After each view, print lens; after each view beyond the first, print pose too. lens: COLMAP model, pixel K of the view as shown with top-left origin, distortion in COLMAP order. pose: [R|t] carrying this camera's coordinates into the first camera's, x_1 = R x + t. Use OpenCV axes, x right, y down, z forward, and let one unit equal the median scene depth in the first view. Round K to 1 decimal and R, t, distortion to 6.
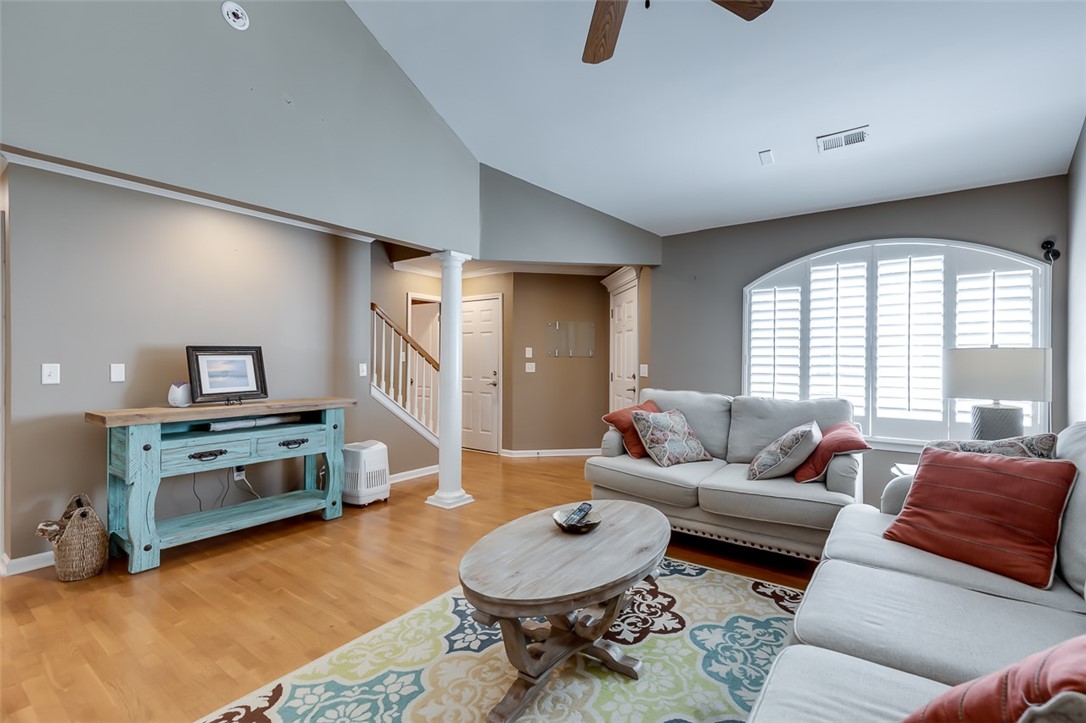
lens RADIAL K [[484.3, 0, 543.0], [0, 484.3, 361.5], [0, 0, 1]] dist [0.004360, 0.000349]
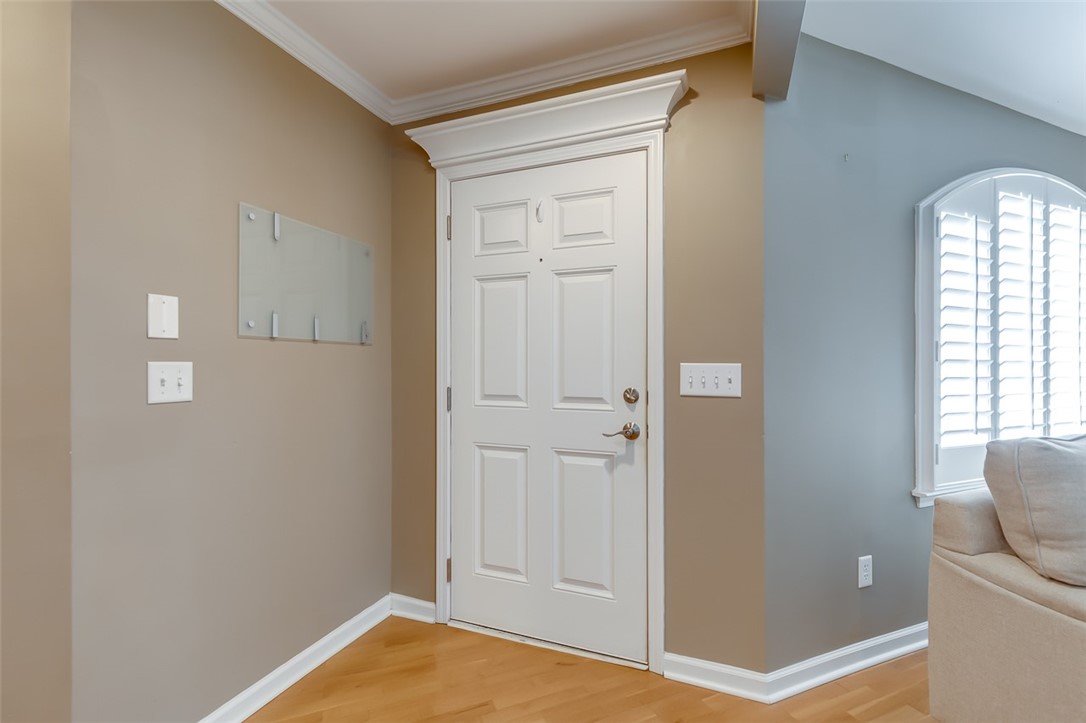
lens RADIAL K [[484.3, 0, 543.0], [0, 484.3, 361.5], [0, 0, 1]] dist [0.004360, 0.000349]
pose [[0.513142, -0.002686, 0.858300, -0.135312], [0.001845, 0.999996, 0.002027, 0.002770], [-0.858302, 0.000544, 0.513145, 0.735326]]
